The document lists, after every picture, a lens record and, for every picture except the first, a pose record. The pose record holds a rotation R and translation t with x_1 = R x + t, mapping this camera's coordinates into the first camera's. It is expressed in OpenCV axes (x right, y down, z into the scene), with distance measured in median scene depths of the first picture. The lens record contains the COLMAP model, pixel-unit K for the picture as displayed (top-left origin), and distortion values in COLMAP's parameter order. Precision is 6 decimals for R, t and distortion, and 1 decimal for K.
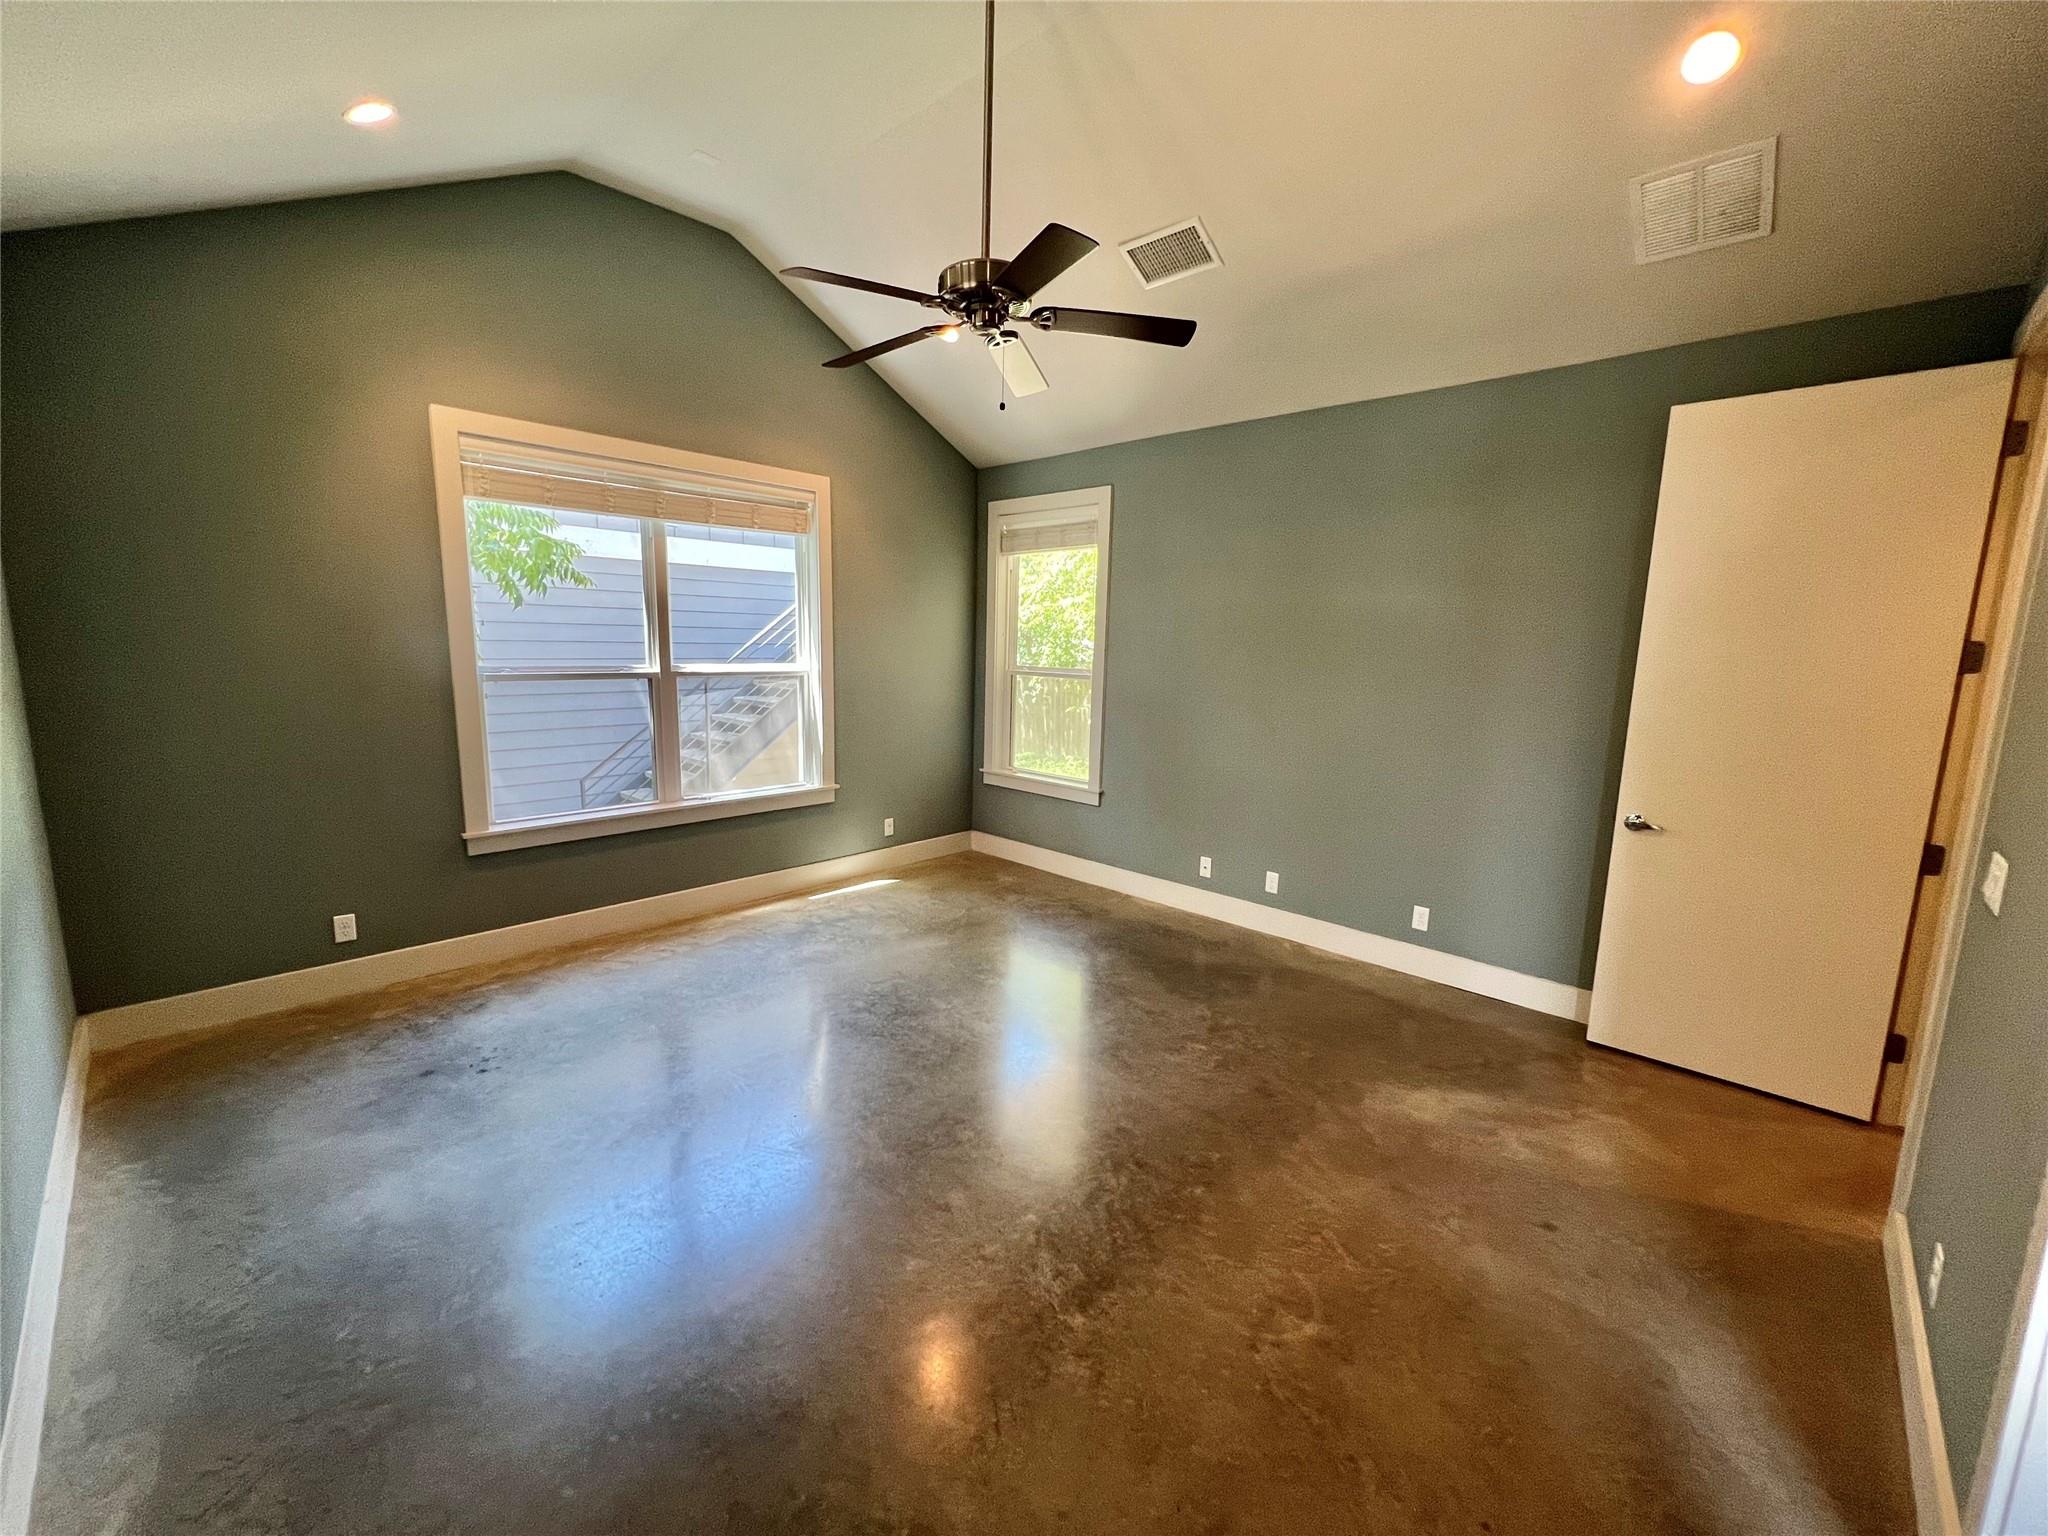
lens RADIAL K [[823.7, 0, 1011.5], [0, 823.7, 762.5], [0, 0, 1]] dist [-0.000976, 0.001036]
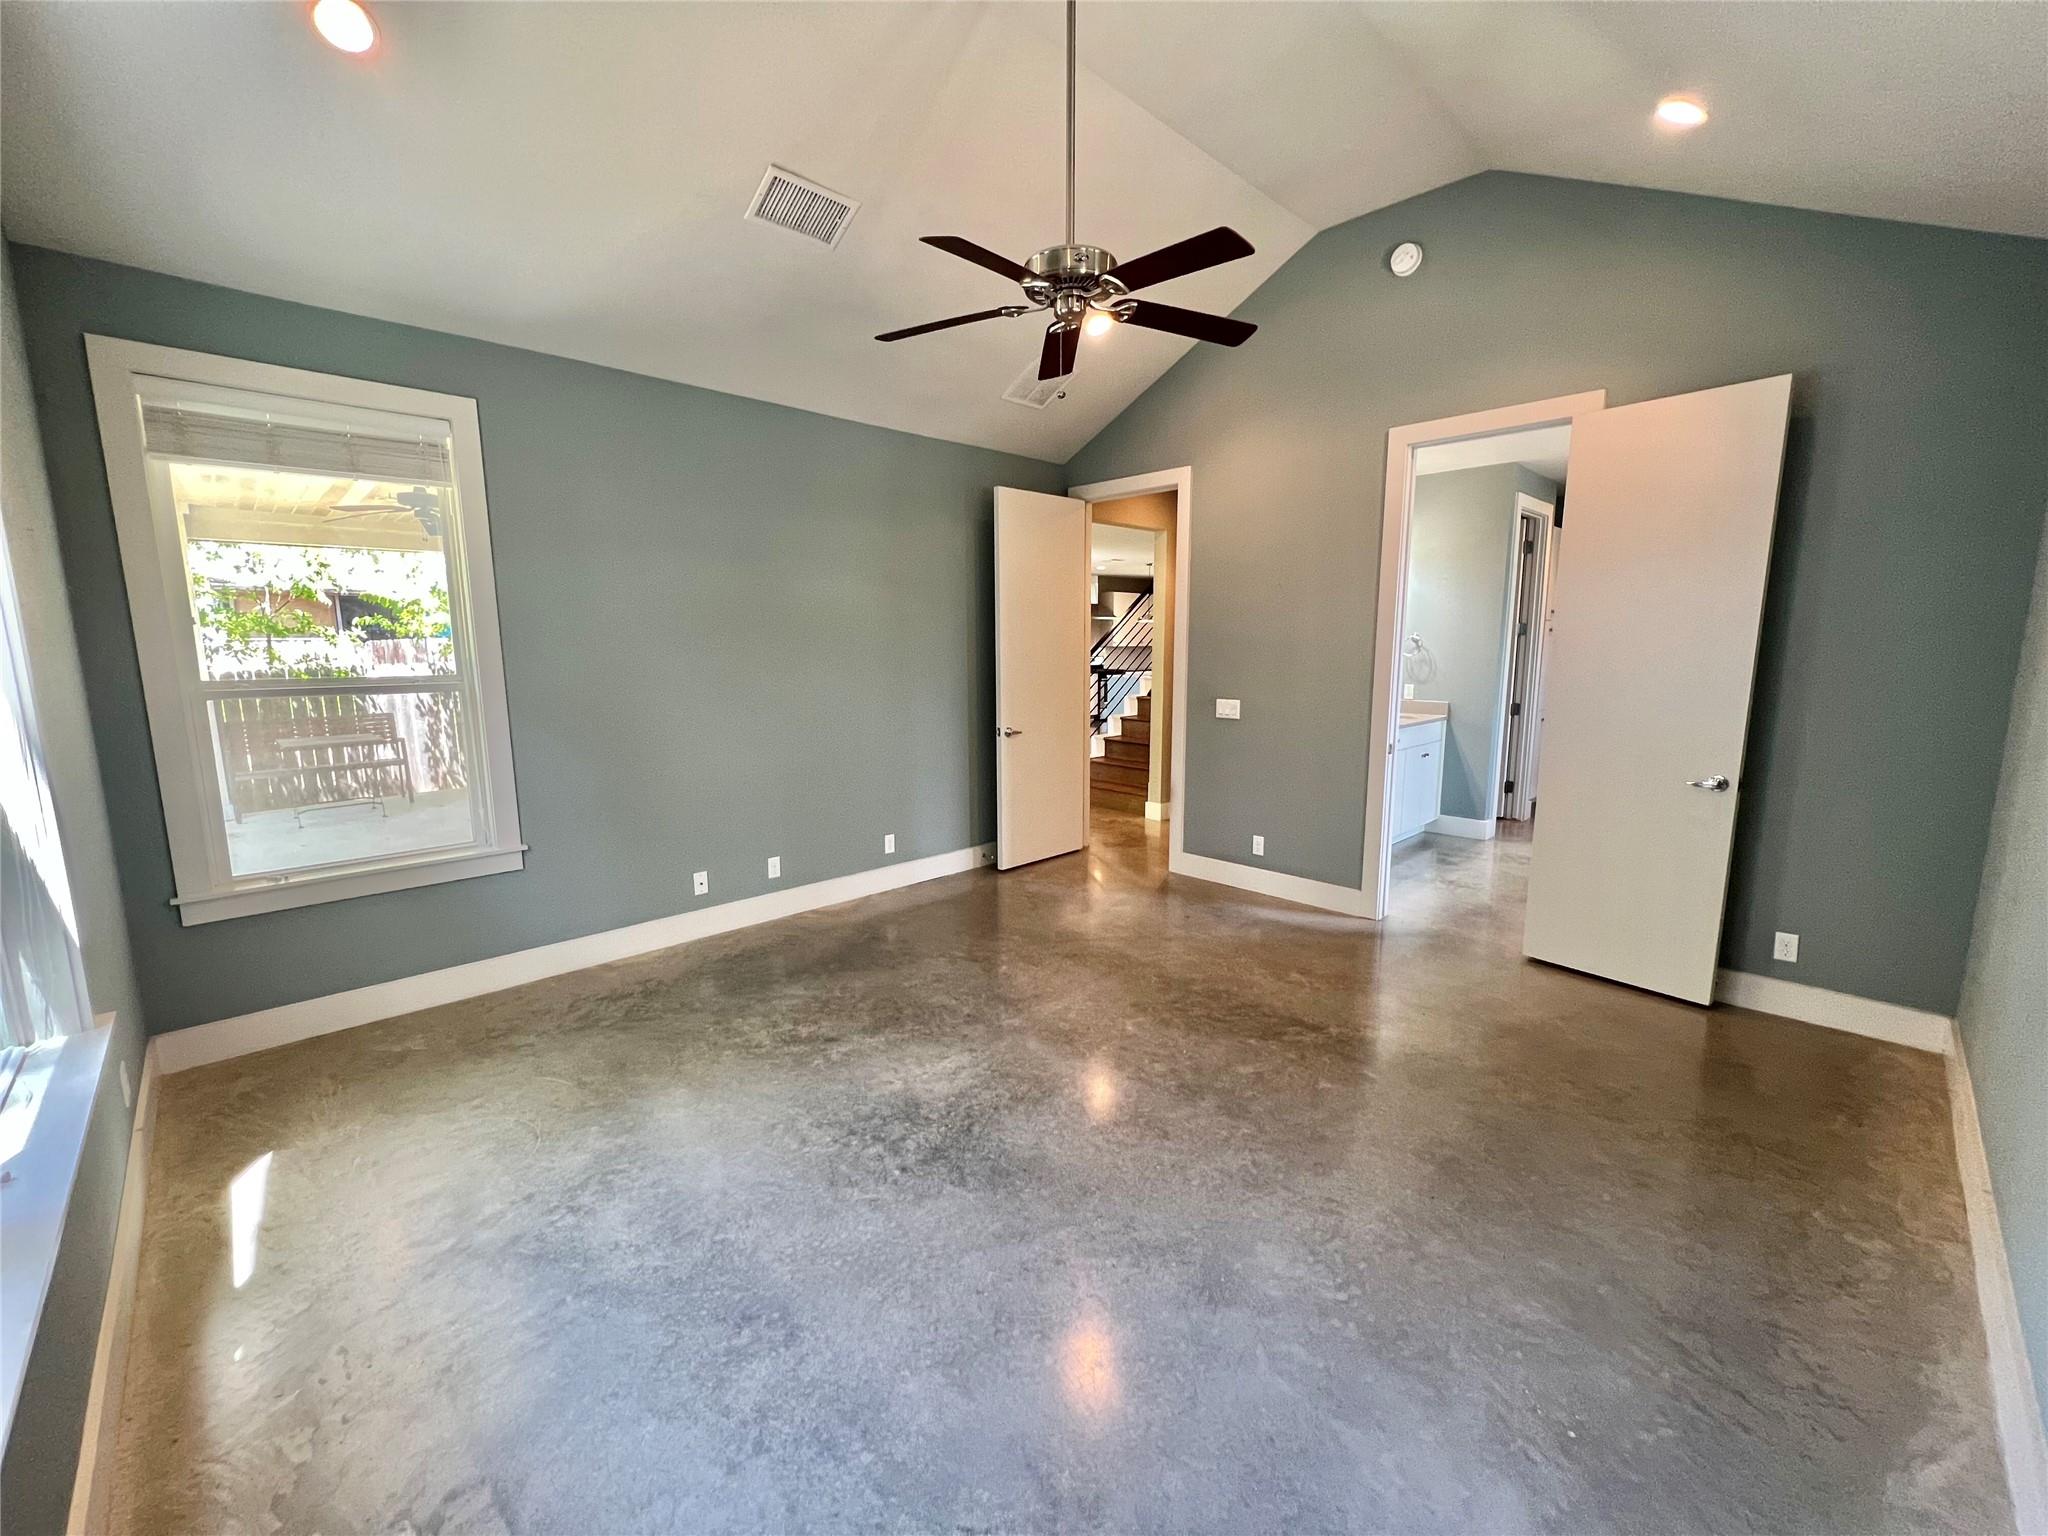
lens RADIAL K [[823.7, 0, 1019.5], [0, 823.7, 766.1], [0, 0, 1]] dist [-0.000976, 0.001036]
pose [[0.031419, -0.173579, 0.984319, -0.664131], [0.156084, 0.973575, 0.166703, -0.099561], [-0.987244, 0.148399, 0.057681, 0.645816]]
